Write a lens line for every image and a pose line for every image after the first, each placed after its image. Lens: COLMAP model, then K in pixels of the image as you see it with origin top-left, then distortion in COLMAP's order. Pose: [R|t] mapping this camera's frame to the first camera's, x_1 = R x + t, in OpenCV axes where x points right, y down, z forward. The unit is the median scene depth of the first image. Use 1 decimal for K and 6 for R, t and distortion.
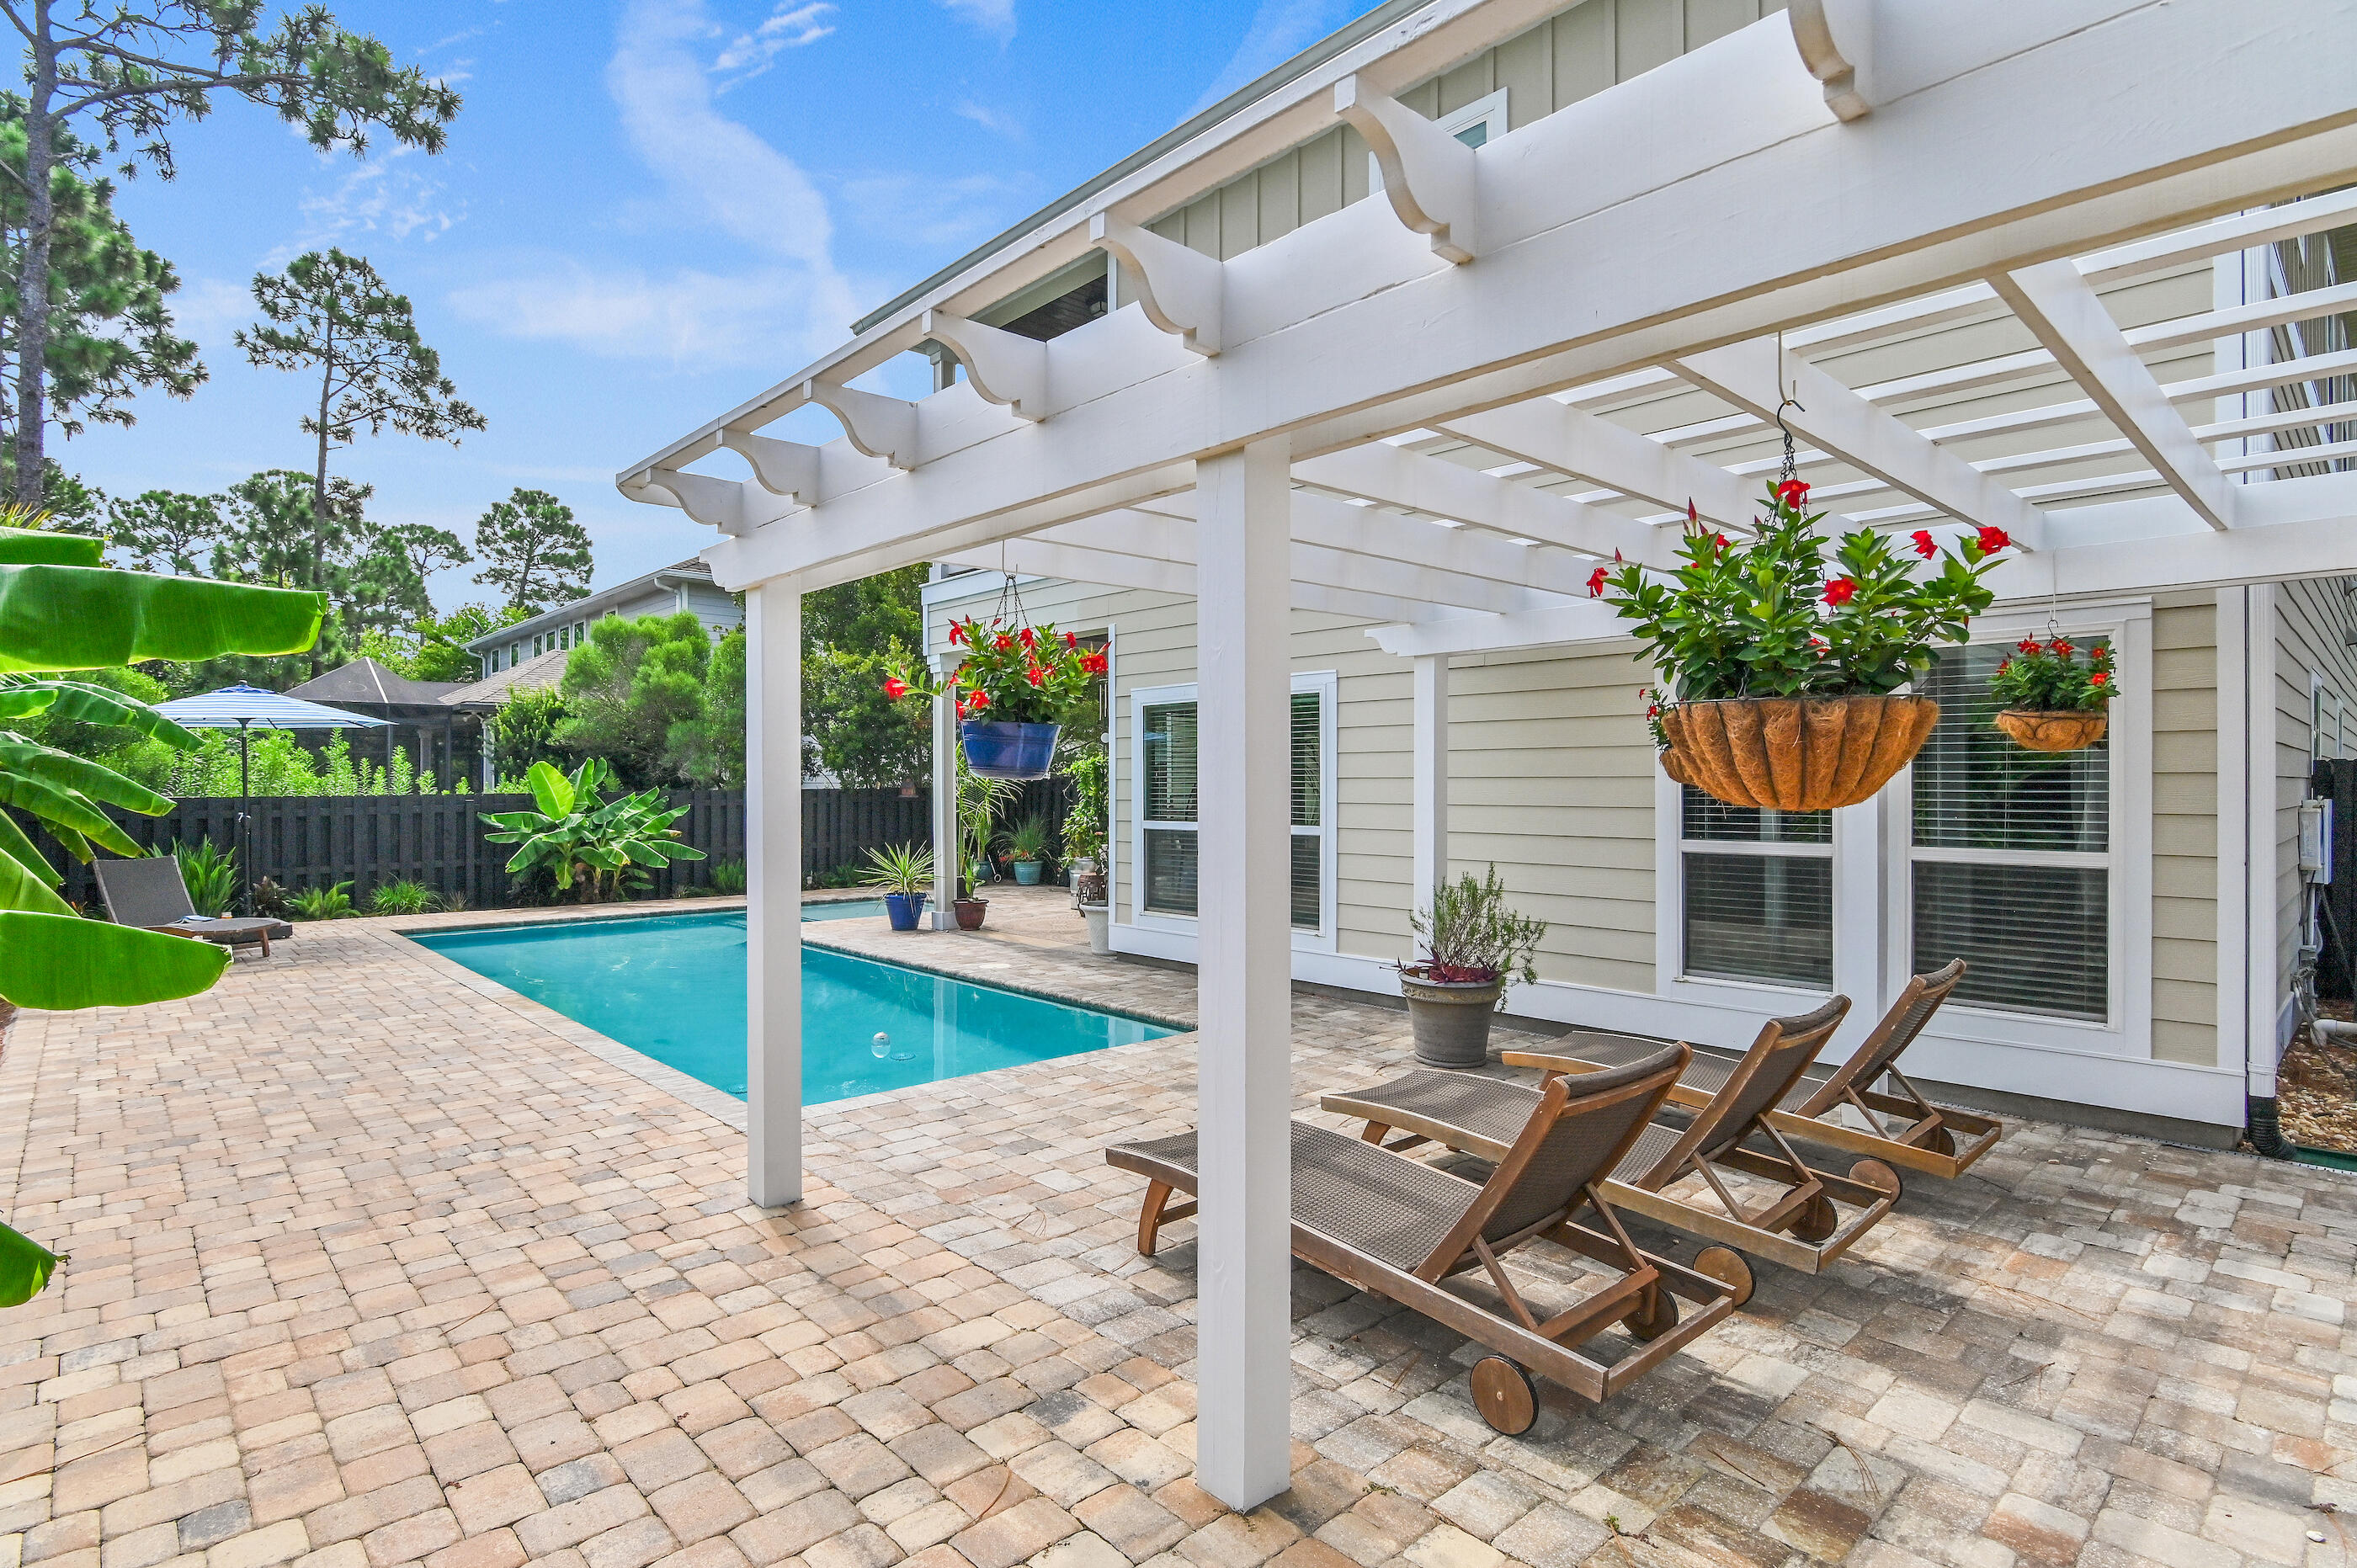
lens RADIAL K [[1198.3, 0, 1181.8], [0, 1198.3, 792.9], [0, 0, 1]] dist [-0.015604, 0.000235]
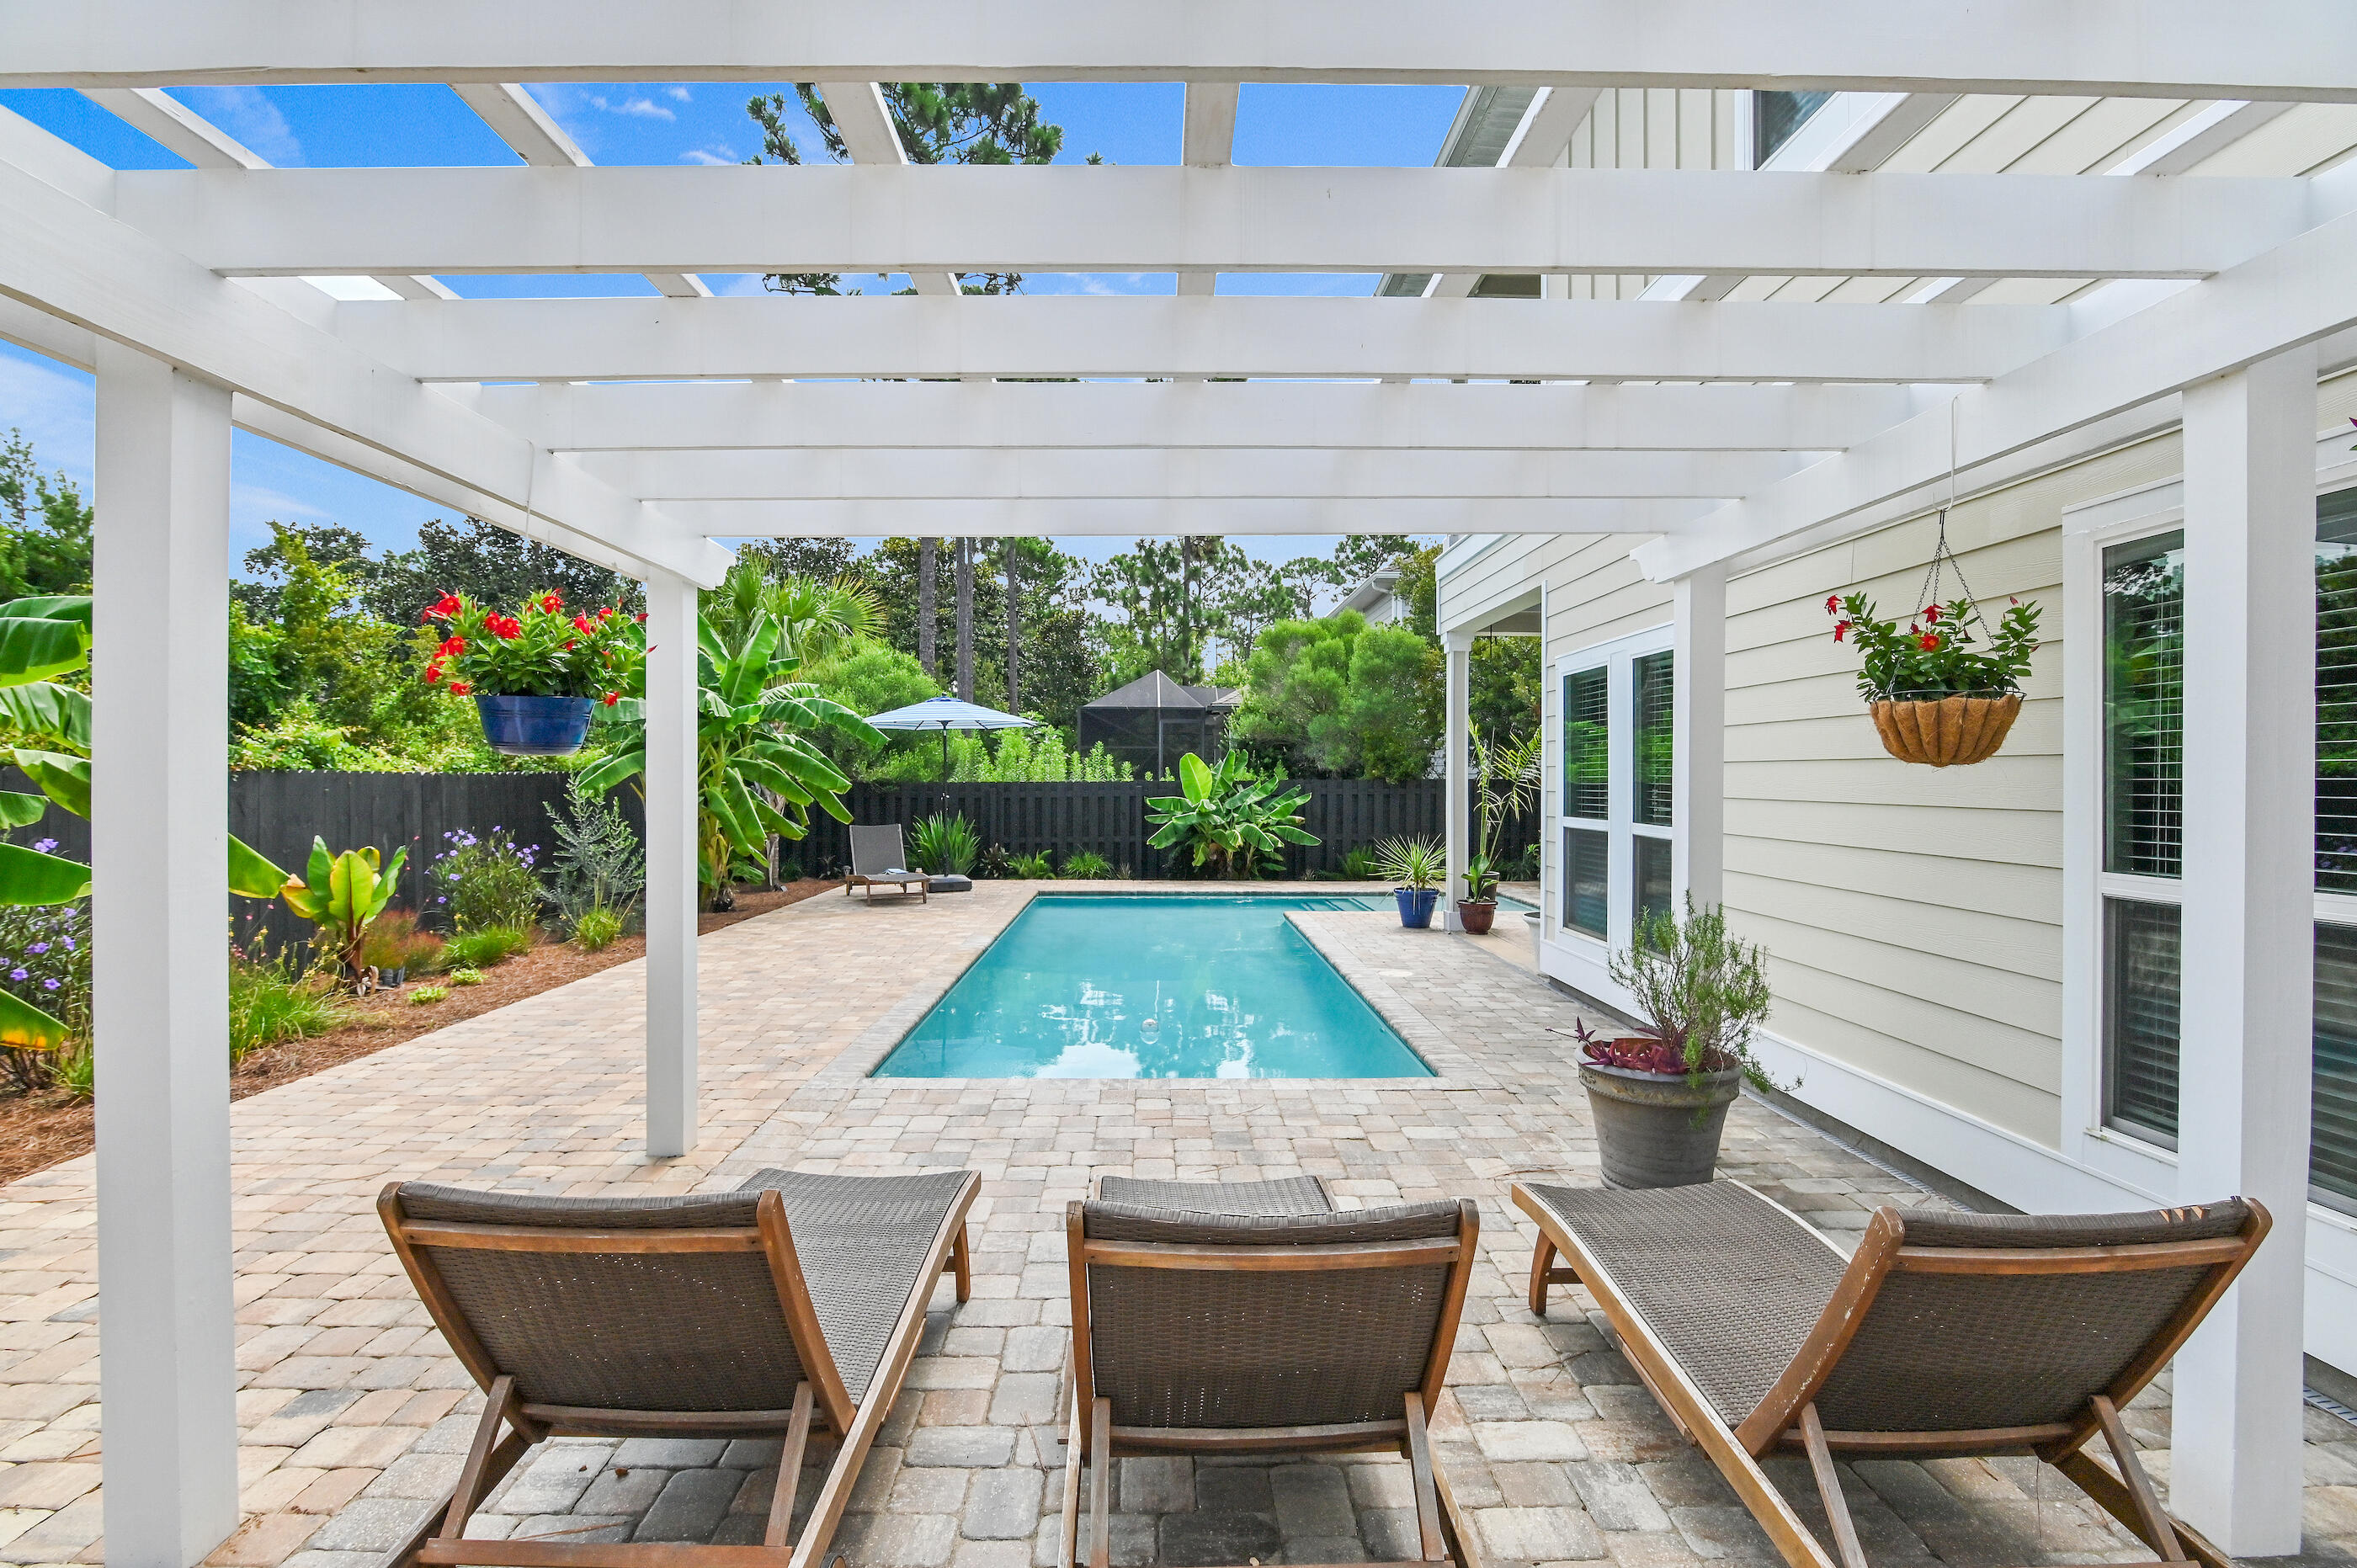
lens RADIAL K [[1181.2, 0, 1178.5], [0, 1181.2, 784.0], [0, 0, 1]] dist [-0.019855, 0.000099]
pose [[0.745975, 0.008862, -0.665915, 0.218678], [-0.010510, 0.999944, 0.001534, 0.001826], [0.665891, 0.005854, 0.746026, 0.161900]]
